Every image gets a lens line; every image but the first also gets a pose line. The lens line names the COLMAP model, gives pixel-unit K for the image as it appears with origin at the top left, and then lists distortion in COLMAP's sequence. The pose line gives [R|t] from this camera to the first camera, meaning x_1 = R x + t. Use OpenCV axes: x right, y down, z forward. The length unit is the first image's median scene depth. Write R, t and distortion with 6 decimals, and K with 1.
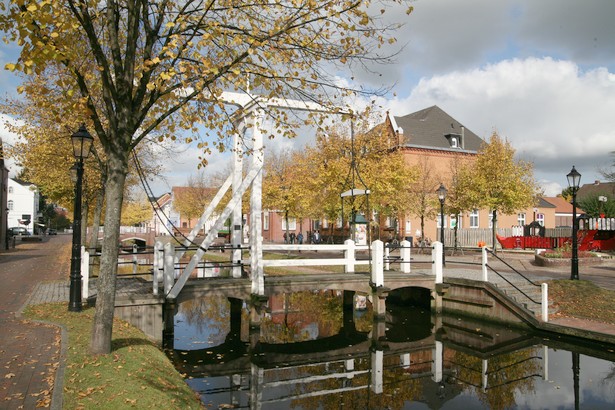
lens RADIAL K [[499.7, 0, 305.3], [0, 499.7, 203.7], [0, 0, 1]] dist [-0.074320, 0.002671]
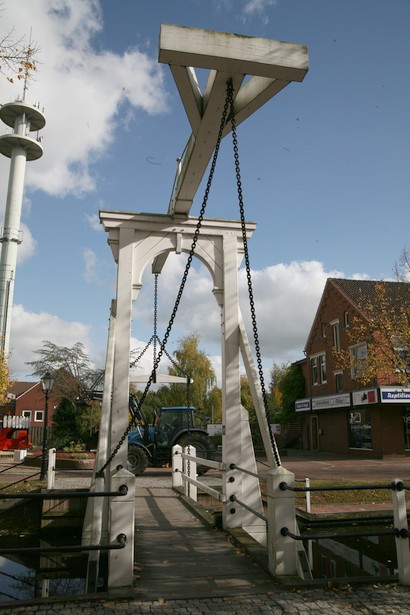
lens RADIAL K [[500.4, 0, 203.0], [0, 500.4, 313.5], [0, 0, 1]] dist [-0.070704, 0.041813]
pose [[0.244683, 0.213072, 0.945902, -0.570105], [-0.046295, 0.977010, -0.208104, 0.031293], [-0.968497, 0.007129, 0.248922, 0.737921]]
